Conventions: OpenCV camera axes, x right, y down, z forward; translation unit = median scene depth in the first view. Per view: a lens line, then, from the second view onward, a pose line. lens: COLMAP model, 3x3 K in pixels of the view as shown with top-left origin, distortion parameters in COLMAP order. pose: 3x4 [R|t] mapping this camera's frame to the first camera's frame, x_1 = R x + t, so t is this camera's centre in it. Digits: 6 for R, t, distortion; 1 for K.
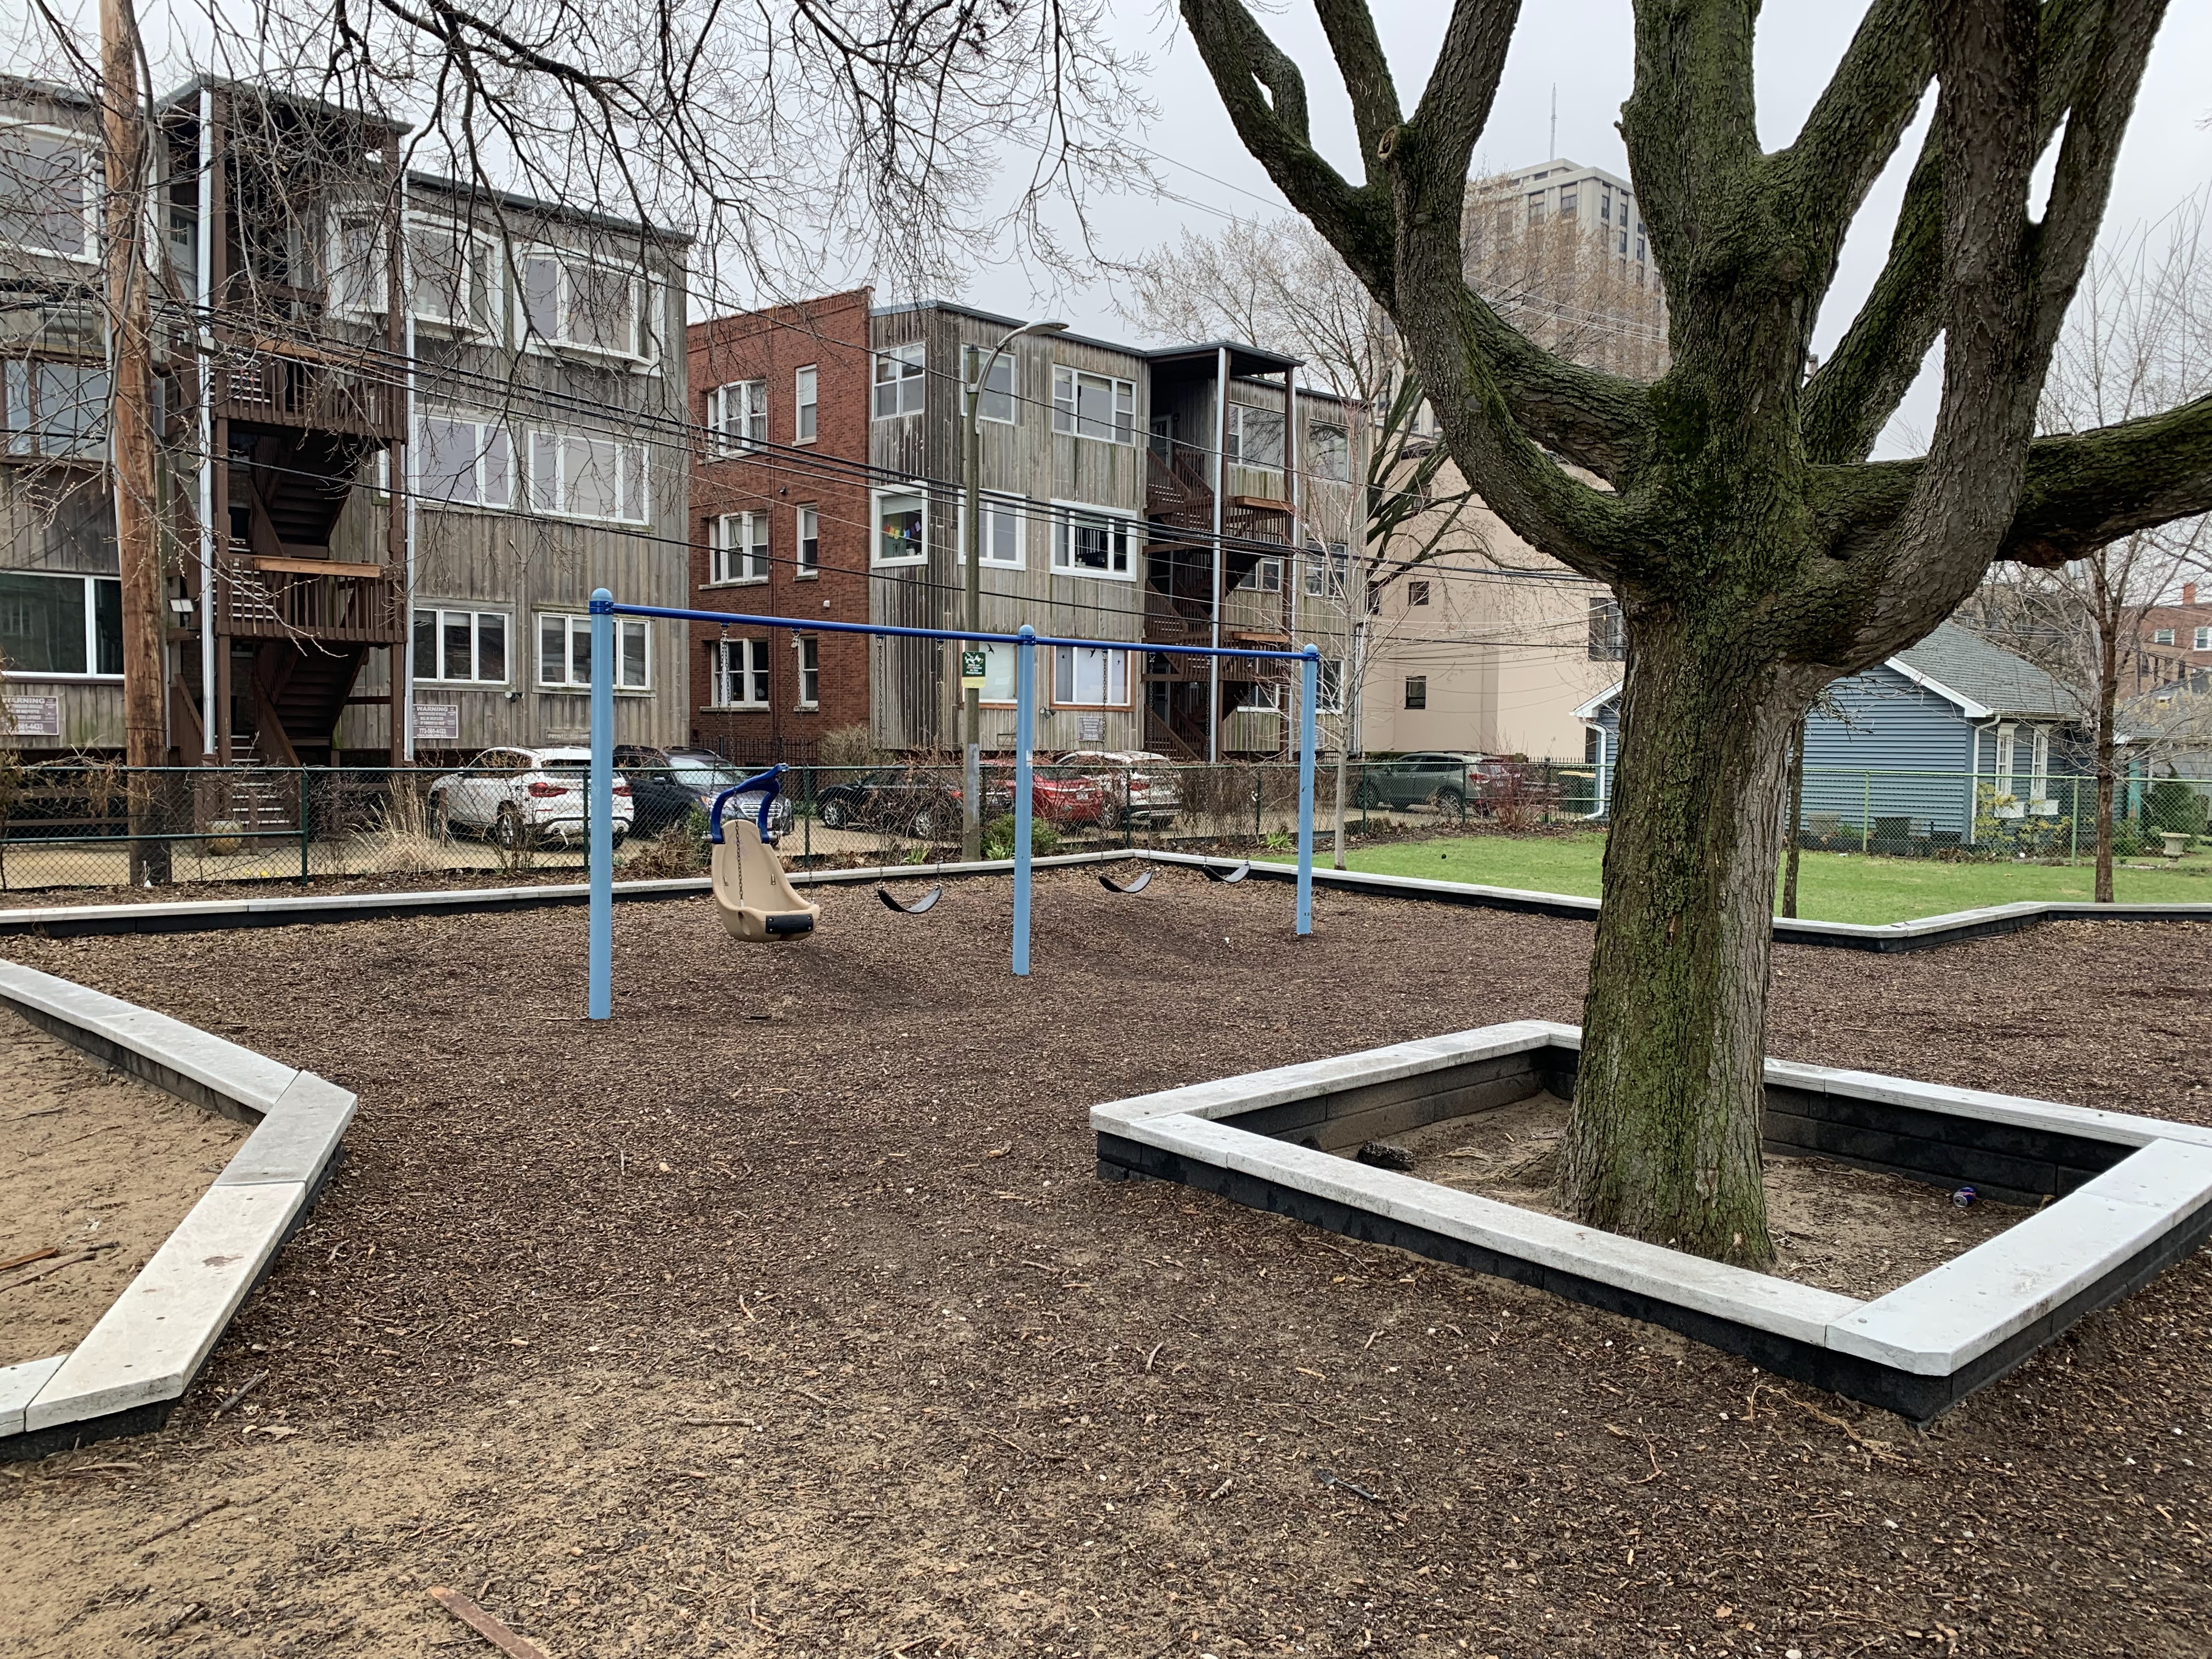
lens RADIAL K [[1644.5, 0, 1086.0], [0, 1644.5, 891.6], [0, 0, 1]] dist [0.063848, -0.002001]
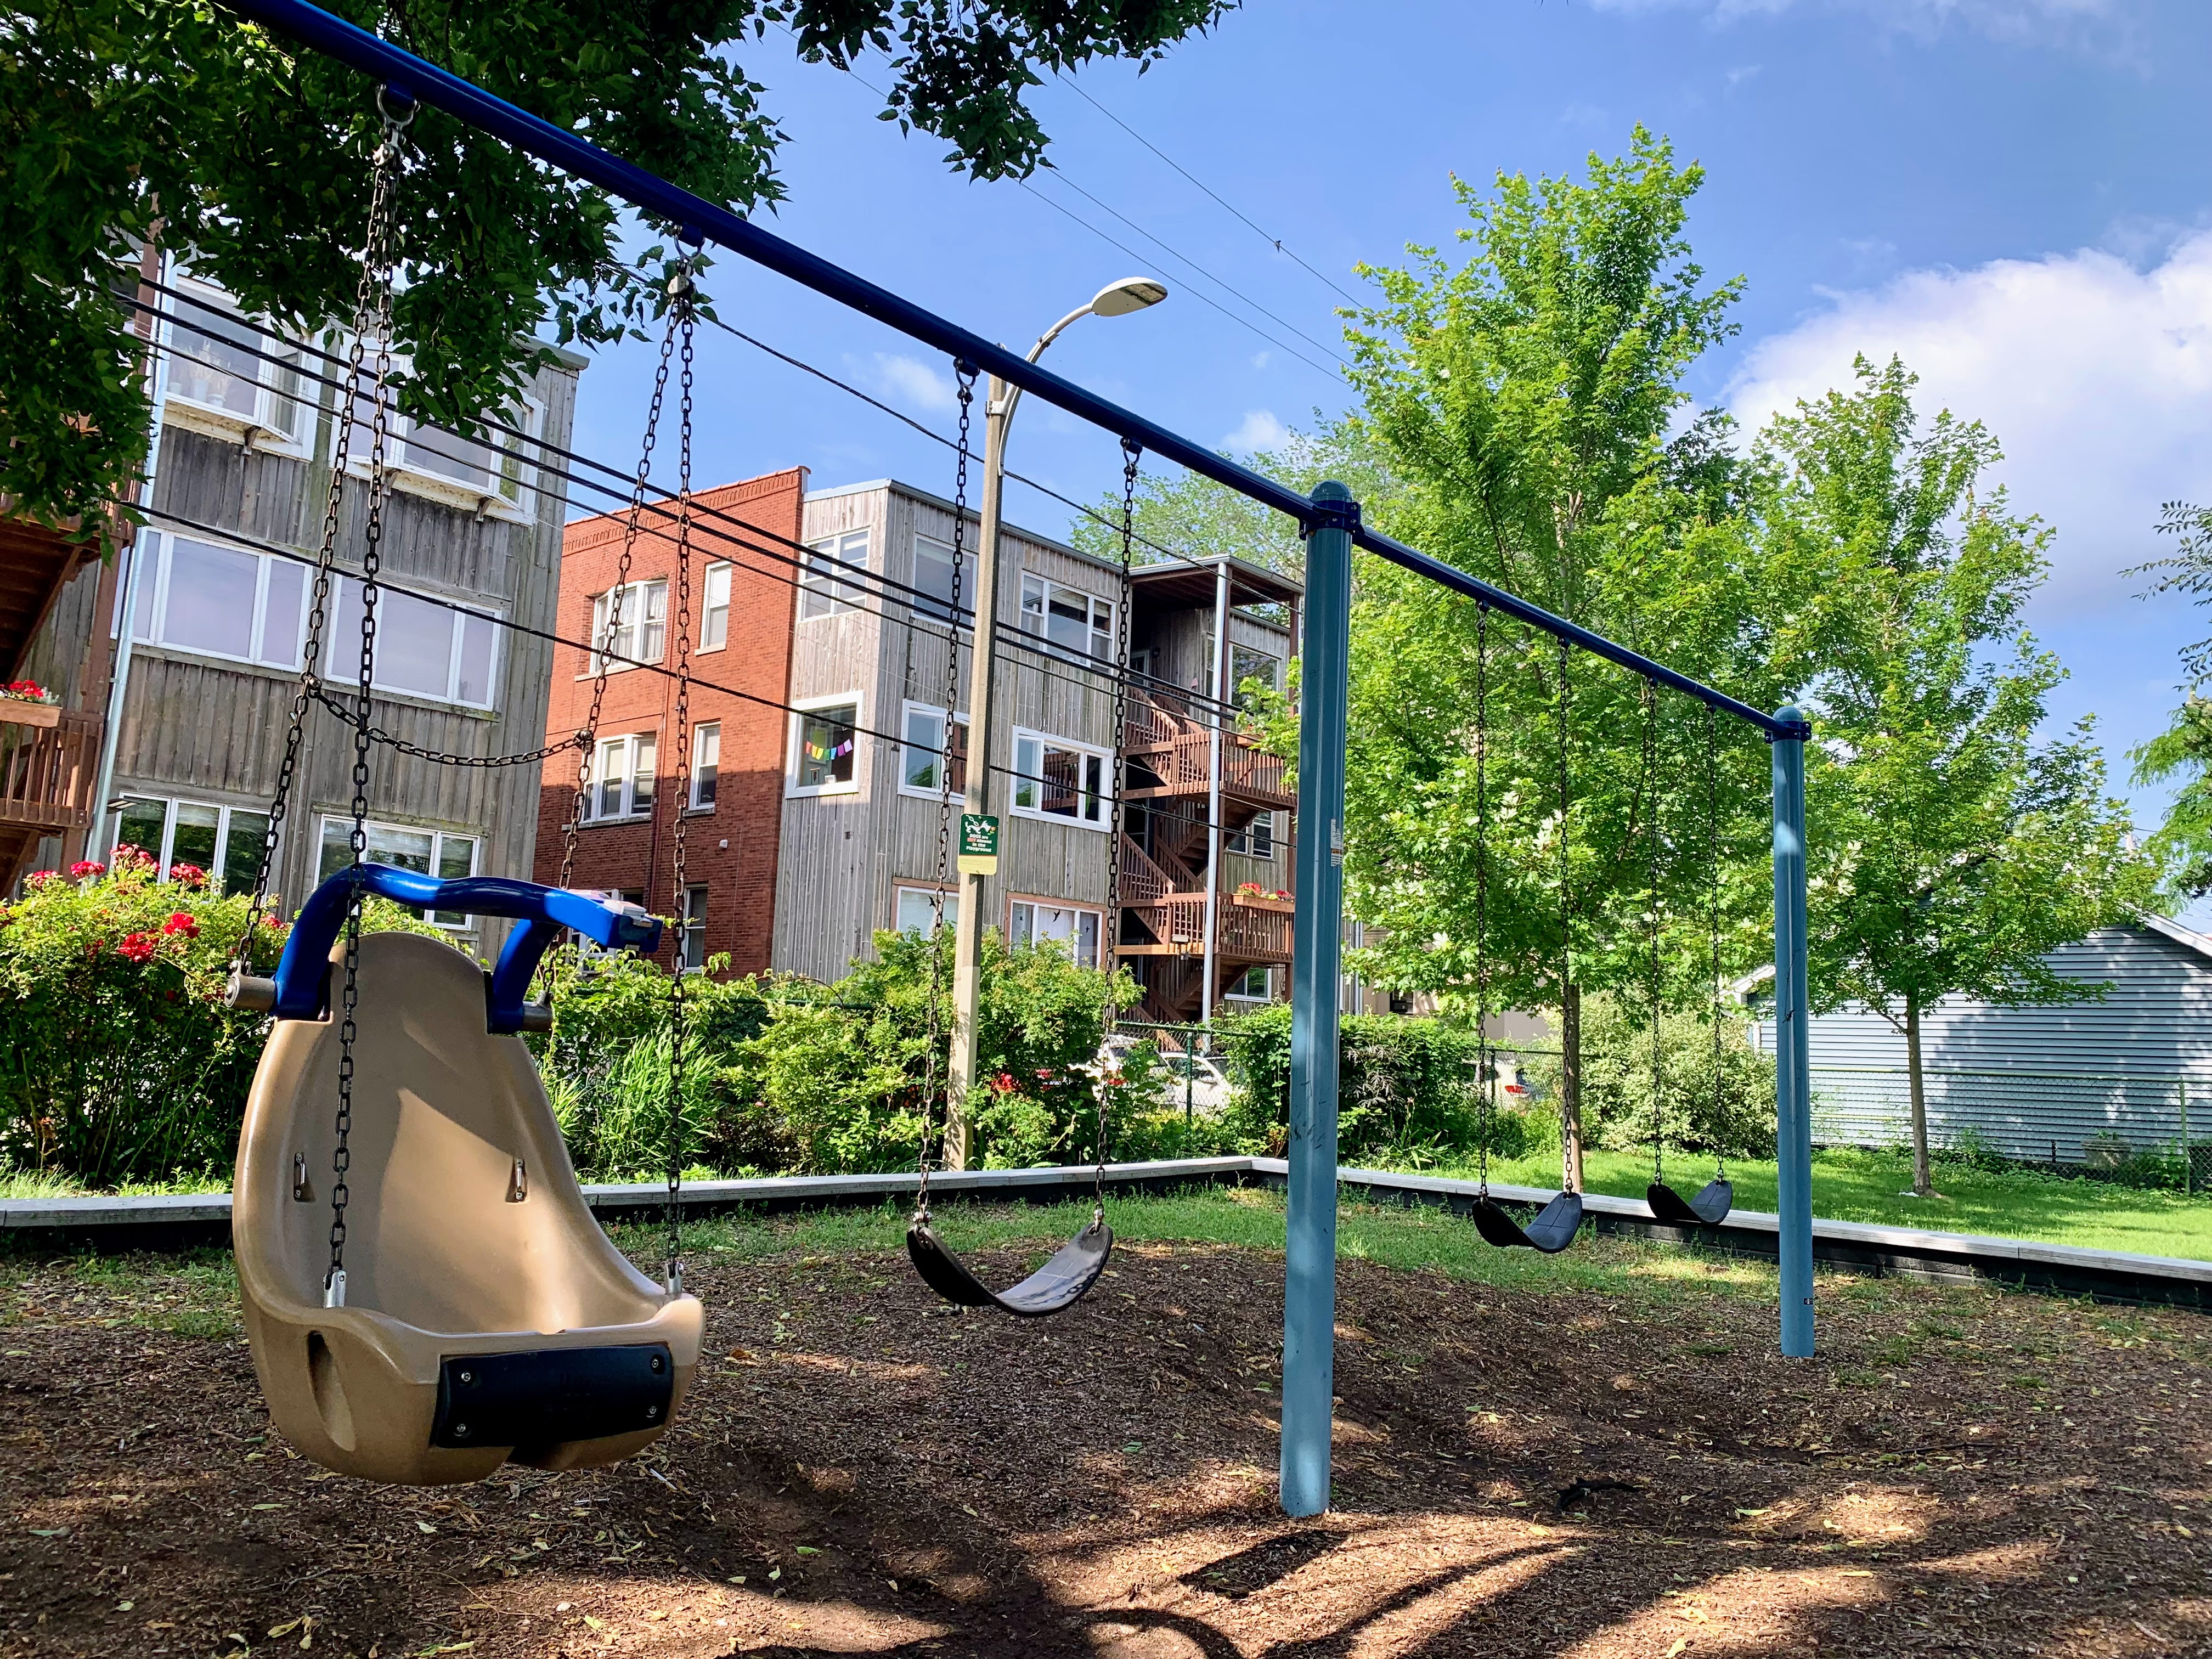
lens RADIAL K [[1677.7, 0, 1106.0], [0, 1677.7, 829.5], [0, 0, 1]] dist [0.011386, -0.000988]
pose [[0.996658, 0.035630, 0.073511, -0.034273], [-0.017917, 0.973302, -0.228829, -0.000925], [-0.079701, 0.226747, 0.970687, 0.205584]]
